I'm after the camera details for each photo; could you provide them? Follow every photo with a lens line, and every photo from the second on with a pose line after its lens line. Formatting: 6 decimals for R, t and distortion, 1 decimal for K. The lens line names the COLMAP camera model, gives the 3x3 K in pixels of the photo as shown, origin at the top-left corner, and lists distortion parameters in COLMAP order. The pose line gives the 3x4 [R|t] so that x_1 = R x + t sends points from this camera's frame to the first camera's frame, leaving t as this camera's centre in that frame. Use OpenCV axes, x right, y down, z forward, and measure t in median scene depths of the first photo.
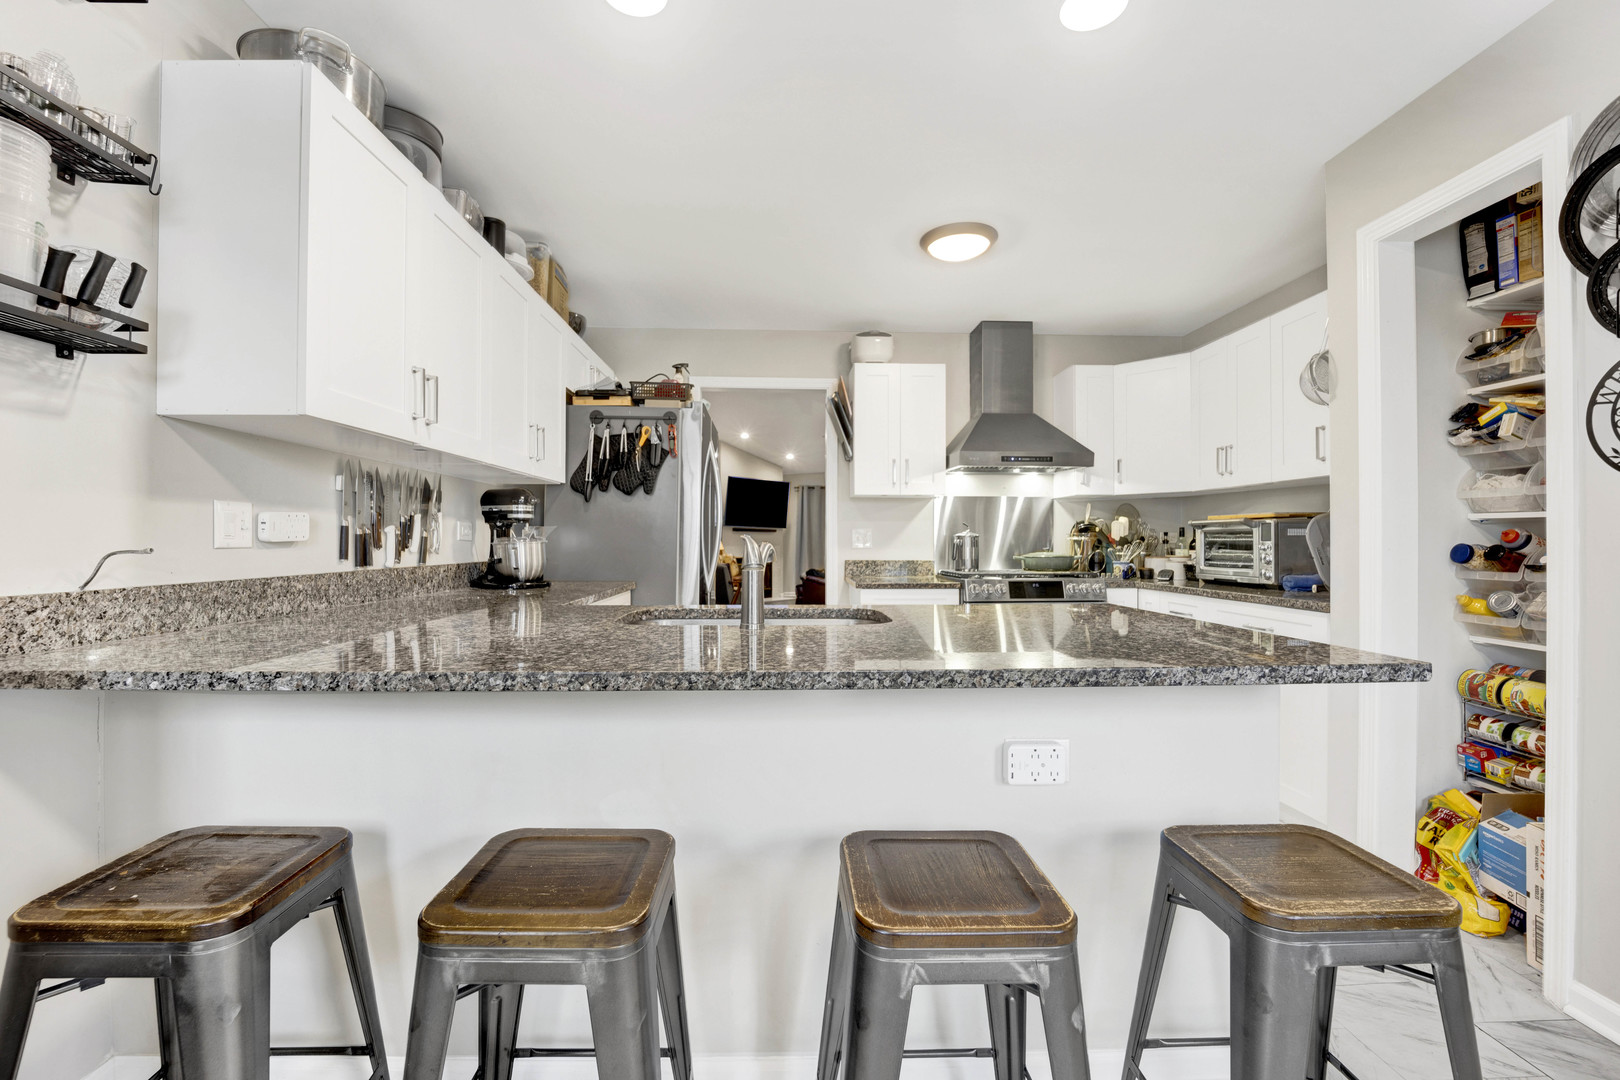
lens RADIAL K [[681.1, 0, 810.2], [0, 681.1, 542.7], [0, 0, 1]] dist [-0.017949, -0.001434]
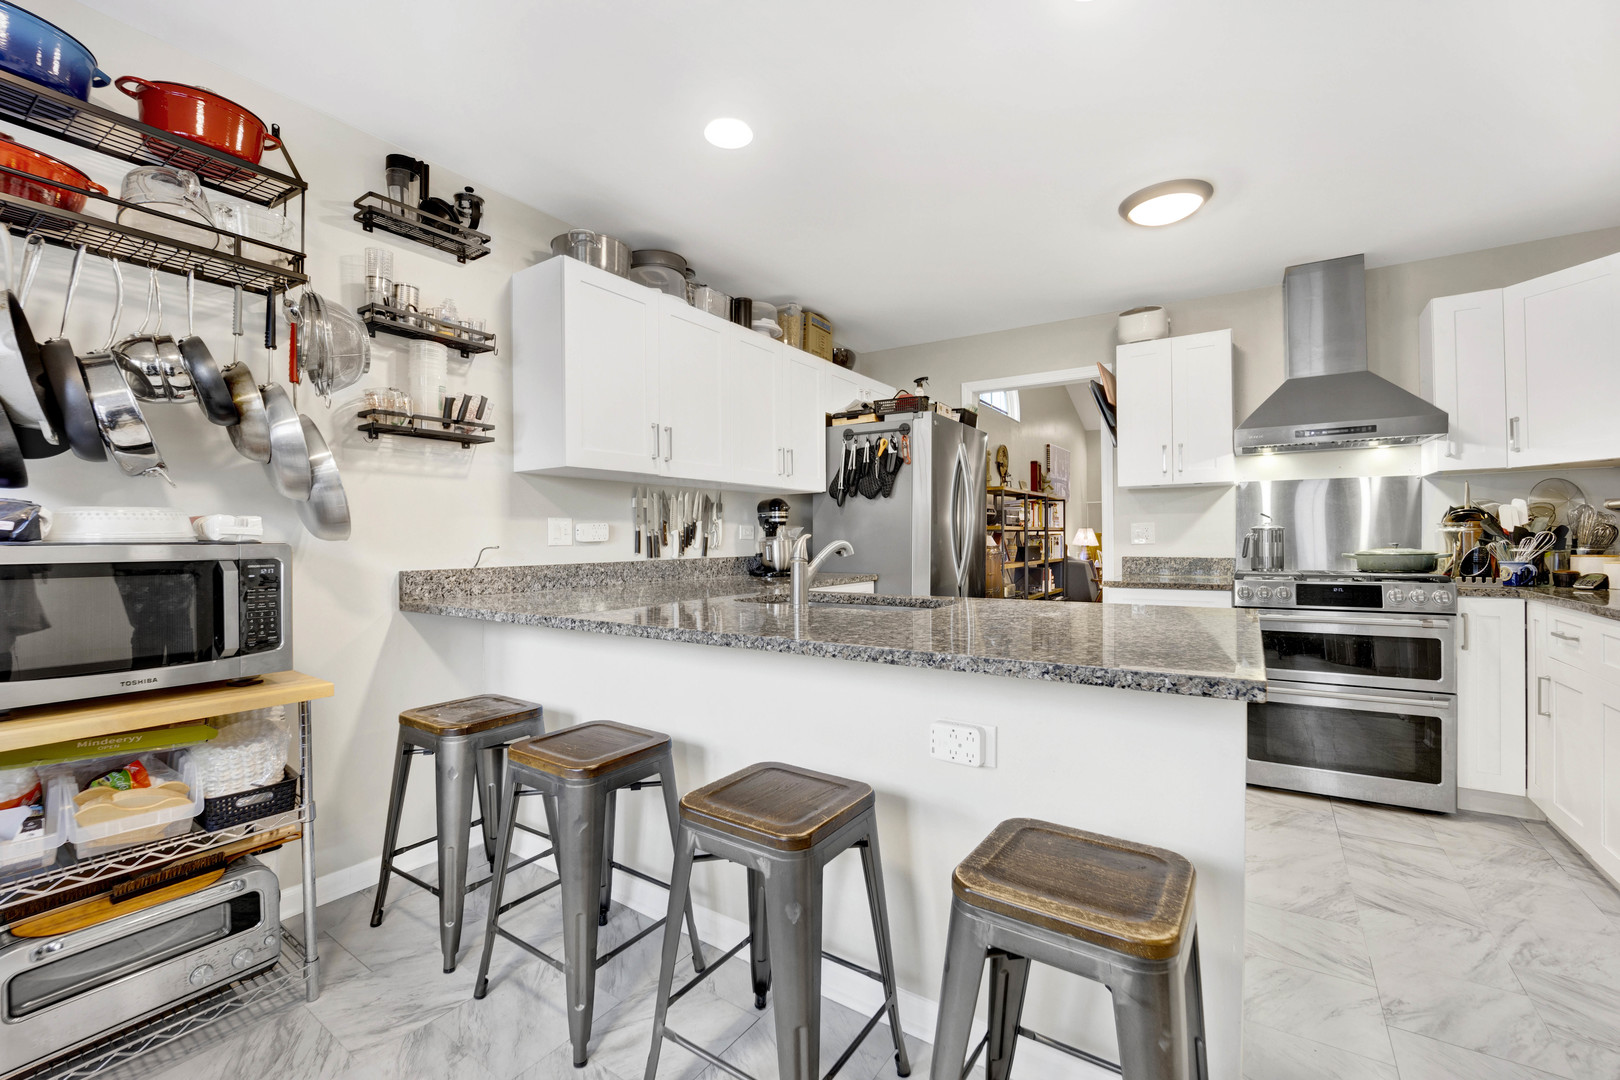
lens RADIAL K [[681.1, 0, 804.6], [0, 681.1, 541.8], [0, 0, 1]] dist [-0.017949, -0.001434]
pose [[0.805193, -0.005215, -0.592990, 0.408603], [0.007758, 0.999968, 0.001740, 0.000153], [0.592962, -0.006001, 0.805208, -0.007908]]
